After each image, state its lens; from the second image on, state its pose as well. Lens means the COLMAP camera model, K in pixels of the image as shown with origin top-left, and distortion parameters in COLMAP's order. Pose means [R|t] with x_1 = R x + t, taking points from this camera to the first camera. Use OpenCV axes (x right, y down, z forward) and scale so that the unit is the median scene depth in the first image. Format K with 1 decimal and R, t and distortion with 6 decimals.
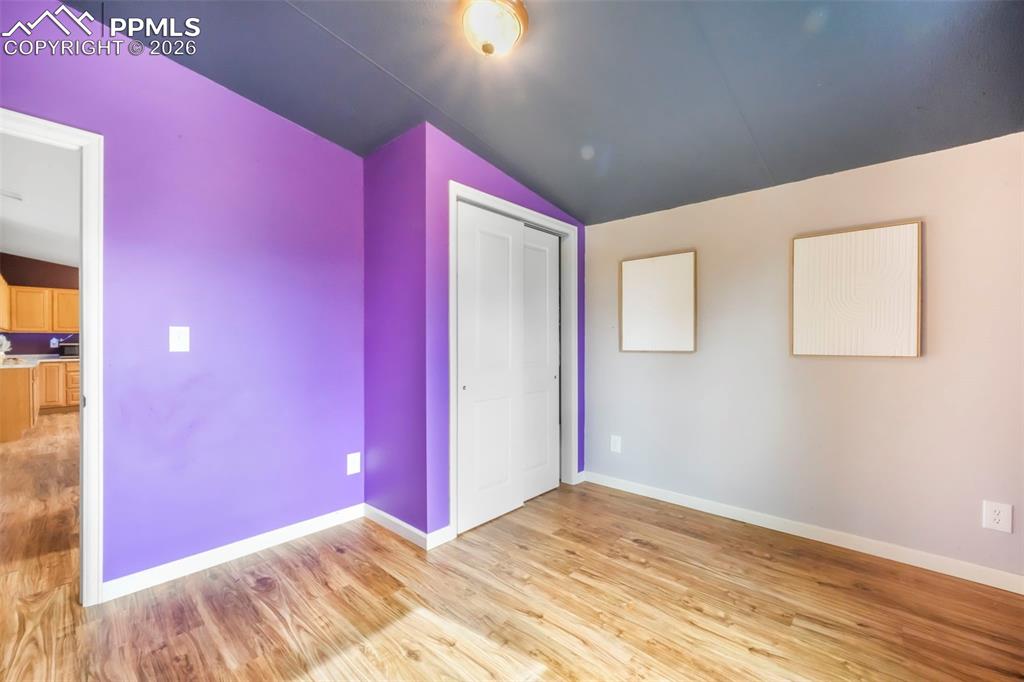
lens RADIAL K [[420.9, 0, 510.3], [0, 420.9, 343.9], [0, 0, 1]] dist [-0.000233, -0.000111]
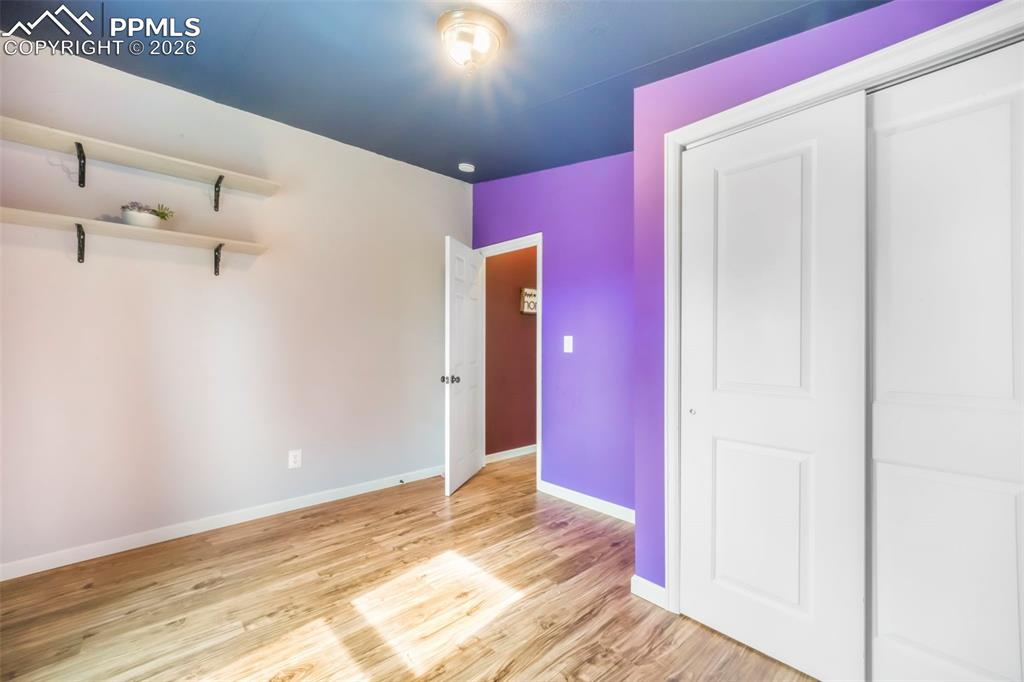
lens RADIAL K [[420.9, 0, 510.3], [0, 420.9, 343.9], [0, 0, 1]] dist [-0.000233, -0.000111]
pose [[-0.093623, -0.001758, -0.995606, 0.790130], [-0.005956, 0.999982, -0.001206, -0.010735], [0.995590, 0.005817, -0.093631, 0.976822]]
